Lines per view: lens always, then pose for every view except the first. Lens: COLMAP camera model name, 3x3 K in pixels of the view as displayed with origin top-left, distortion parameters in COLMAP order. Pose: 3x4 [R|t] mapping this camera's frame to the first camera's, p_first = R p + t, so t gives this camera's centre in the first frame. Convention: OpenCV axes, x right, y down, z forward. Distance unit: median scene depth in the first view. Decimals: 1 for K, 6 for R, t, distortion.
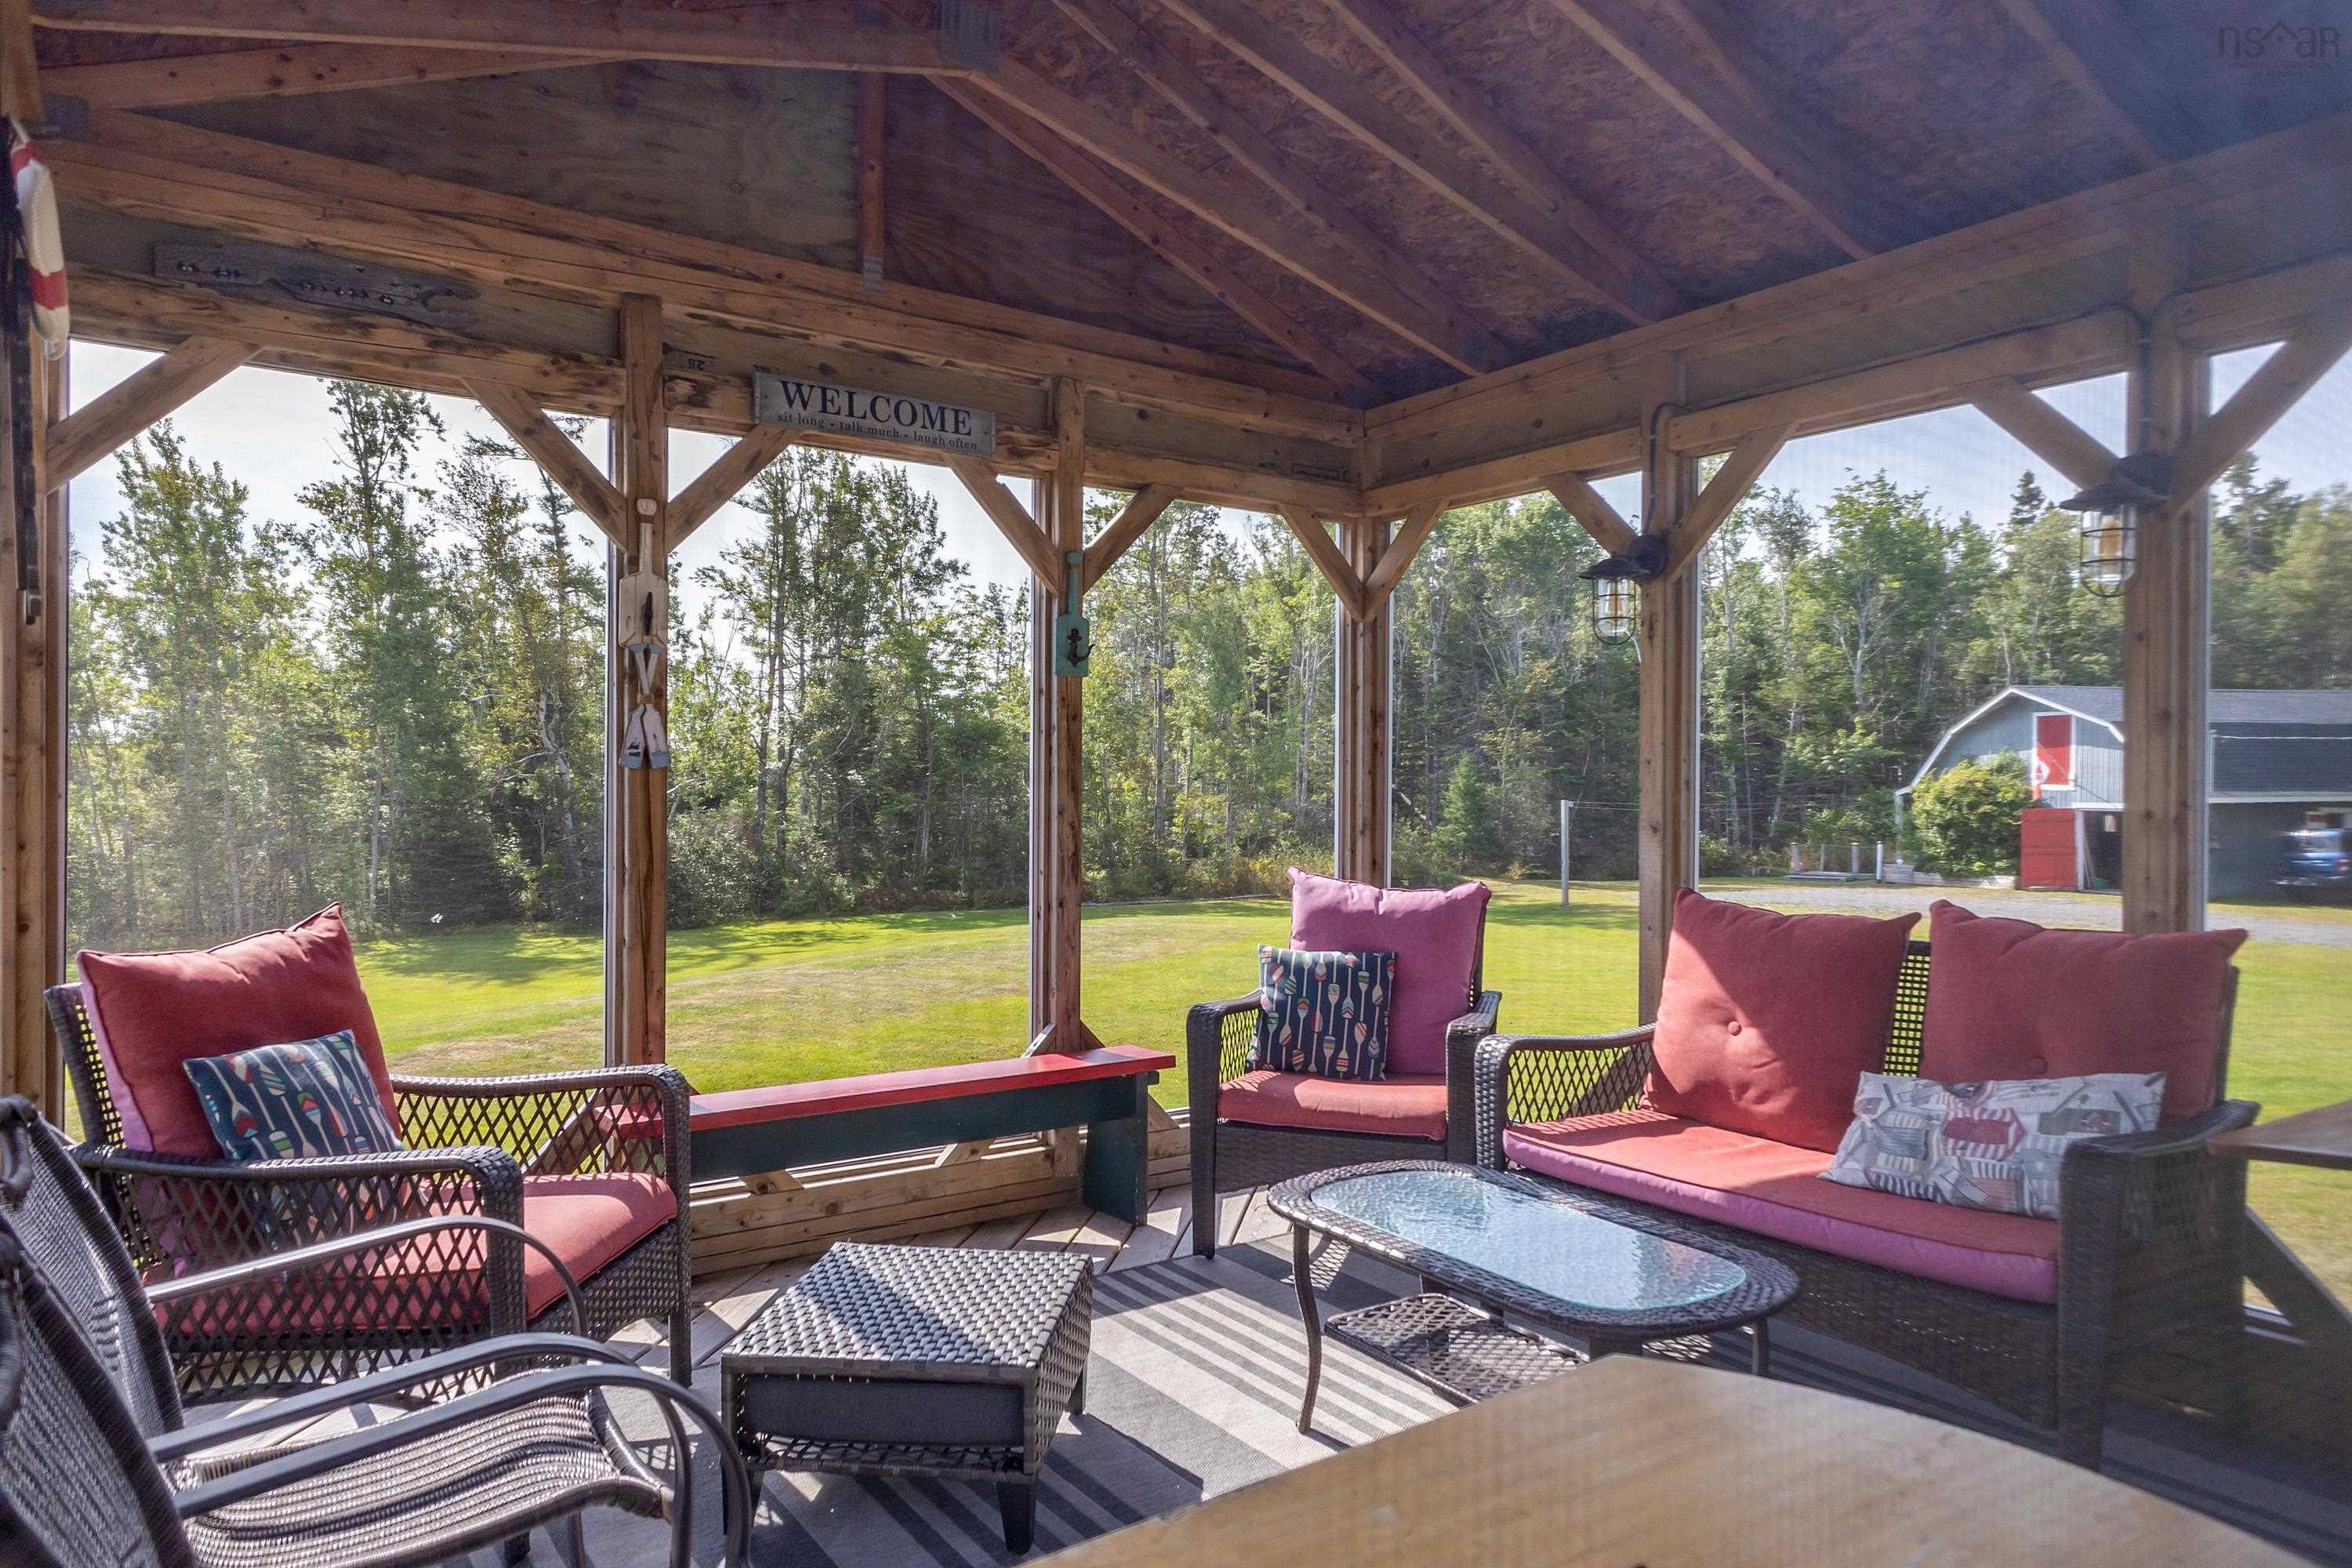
lens RADIAL K [[1465.4, 0, 1174.7], [0, 1465.4, 794.4], [0, 0, 1]] dist [0.005549, -0.000418]
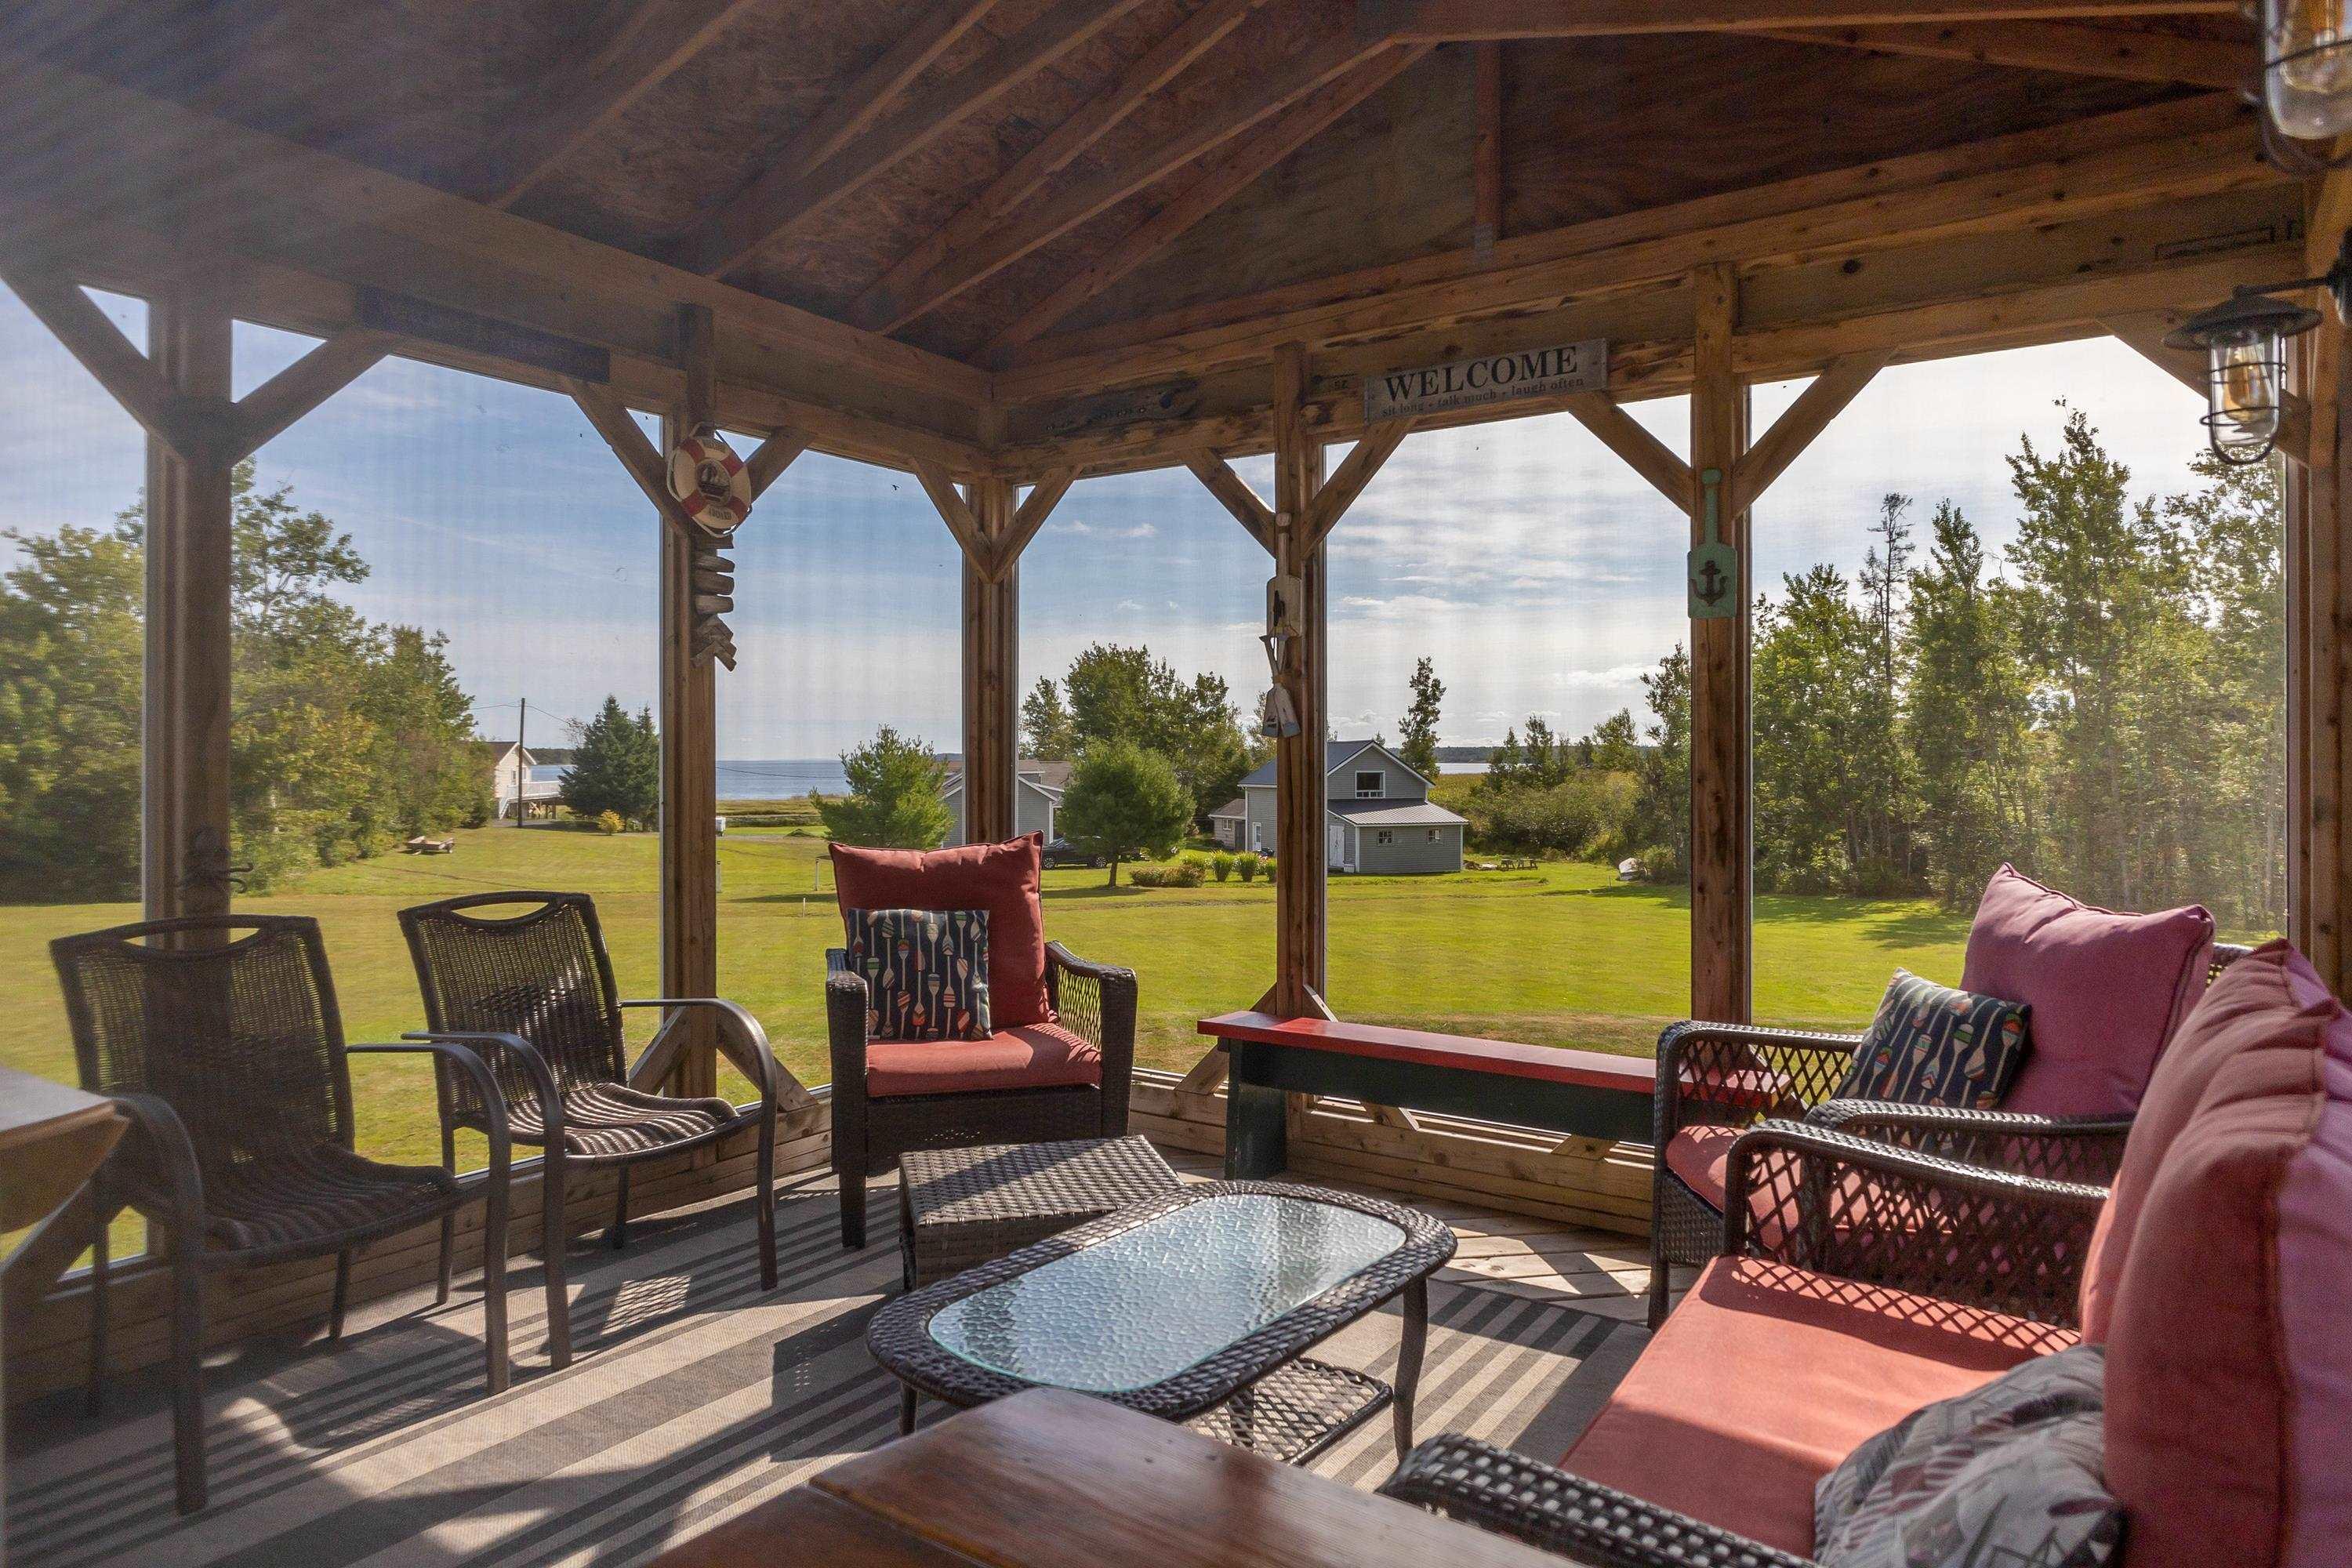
lens RADIAL K [[1426.5, 0, 1169.1], [0, 1426.5, 764.2], [0, 0, 1]] dist [0.001538, -0.001796]
pose [[0.344801, -0.001022, -0.938675, 0.627006], [-0.004284, 0.999987, -0.002662, 0.006894], [0.938666, 0.004940, 0.344793, 0.455444]]
